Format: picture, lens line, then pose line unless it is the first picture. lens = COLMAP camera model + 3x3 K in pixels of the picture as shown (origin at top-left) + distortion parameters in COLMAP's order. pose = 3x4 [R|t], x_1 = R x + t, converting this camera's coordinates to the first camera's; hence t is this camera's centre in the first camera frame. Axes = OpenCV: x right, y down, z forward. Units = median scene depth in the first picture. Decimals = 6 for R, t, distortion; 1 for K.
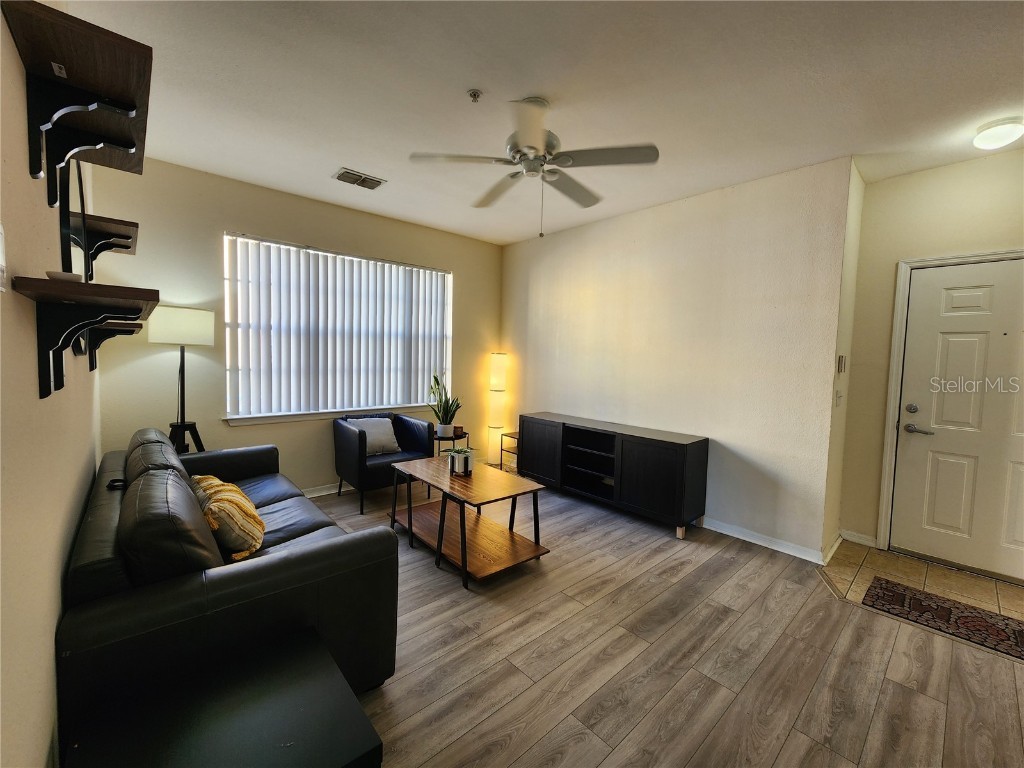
lens RADIAL K [[419.8, 0, 514.2], [0, 419.8, 380.7], [0, 0, 1]] dist [0.000090, 0.000042]
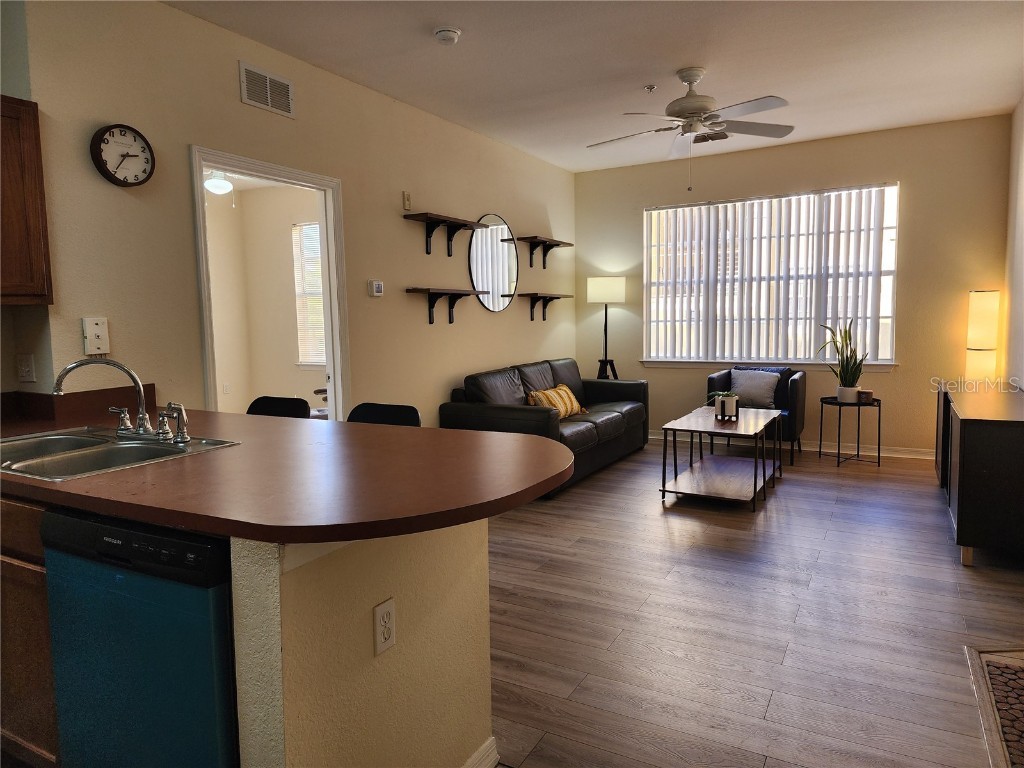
lens RADIAL K [[684.7, 0, 511.1], [0, 684.7, 377.8], [0, 0, 1]] dist [0.081495, -0.081146]
pose [[0.320867, 0.059290, -0.945267, 1.232901], [-0.026886, 0.998207, 0.053484, 0.048532], [0.946743, 0.008253, 0.321885, -0.024451]]
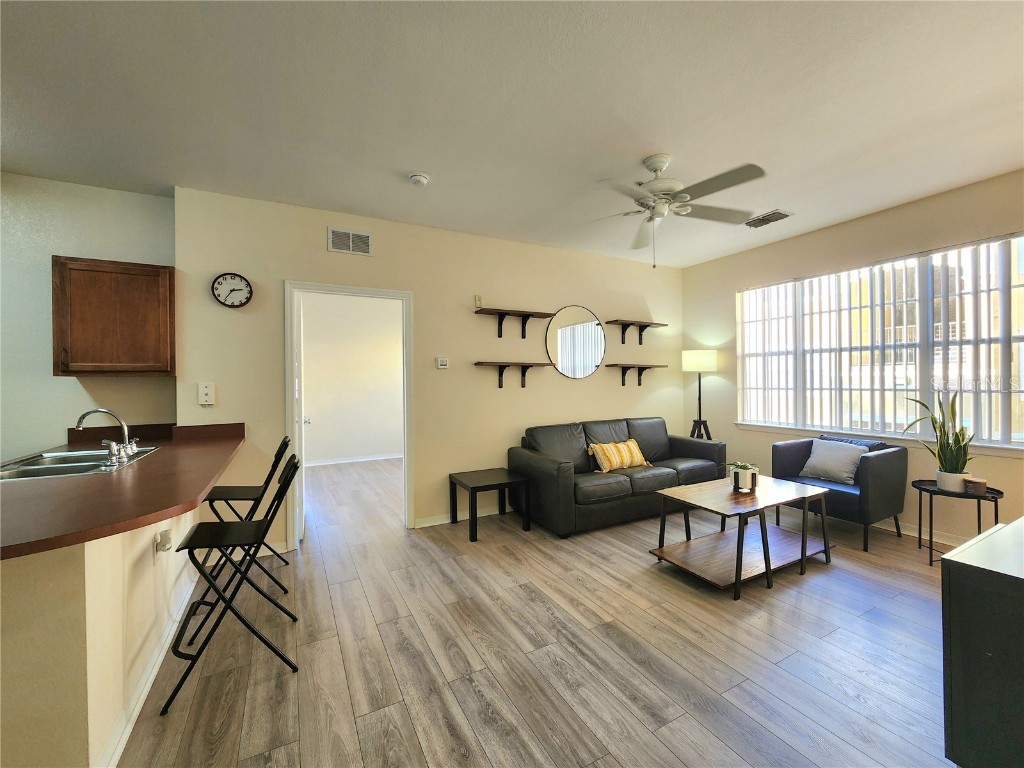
lens RADIAL K [[420.9, 0, 513.0], [0, 420.9, 379.1], [0, 0, 1]] dist [-0.000026, 0.000918]
pose [[-0.241781, -0.020570, -0.970113, 0.947368], [-0.051561, 0.998635, -0.008324, -0.004630], [0.968960, 0.048008, -0.242511, 0.678358]]
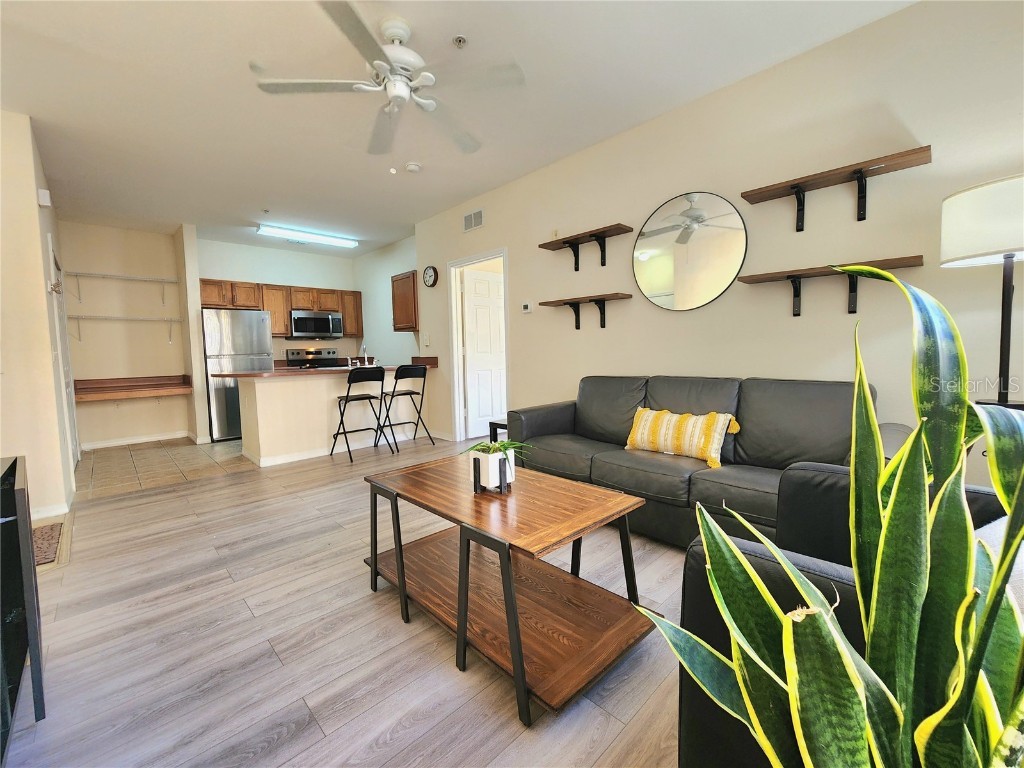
lens RADIAL K [[420.9, 0, 513.0], [0, 420.9, 379.1], [0, 0, 1]] dist [-0.000026, 0.000918]
pose [[-0.999420, 0.004457, -0.033747, -0.128953], [0.000294, 0.992484, 0.122370, 0.010085], [0.034039, 0.122289, -0.991911, 1.492707]]
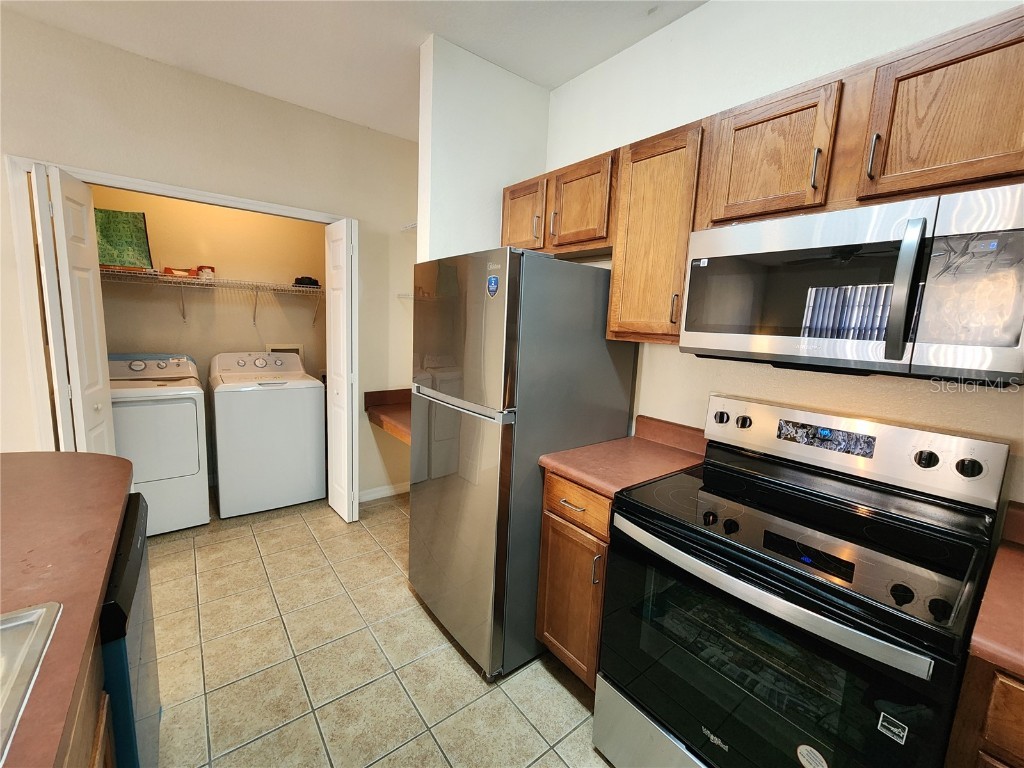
lens RADIAL K [[420.9, 0, 513.0], [0, 420.9, 379.1], [0, 0, 1]] dist [-0.000026, 0.000918]
pose [[0.072150, -0.156105, 0.985102, 0.397628], [0.012664, 0.987740, 0.155595, 0.013734], [-0.997313, 0.001249, 0.073243, -0.457223]]
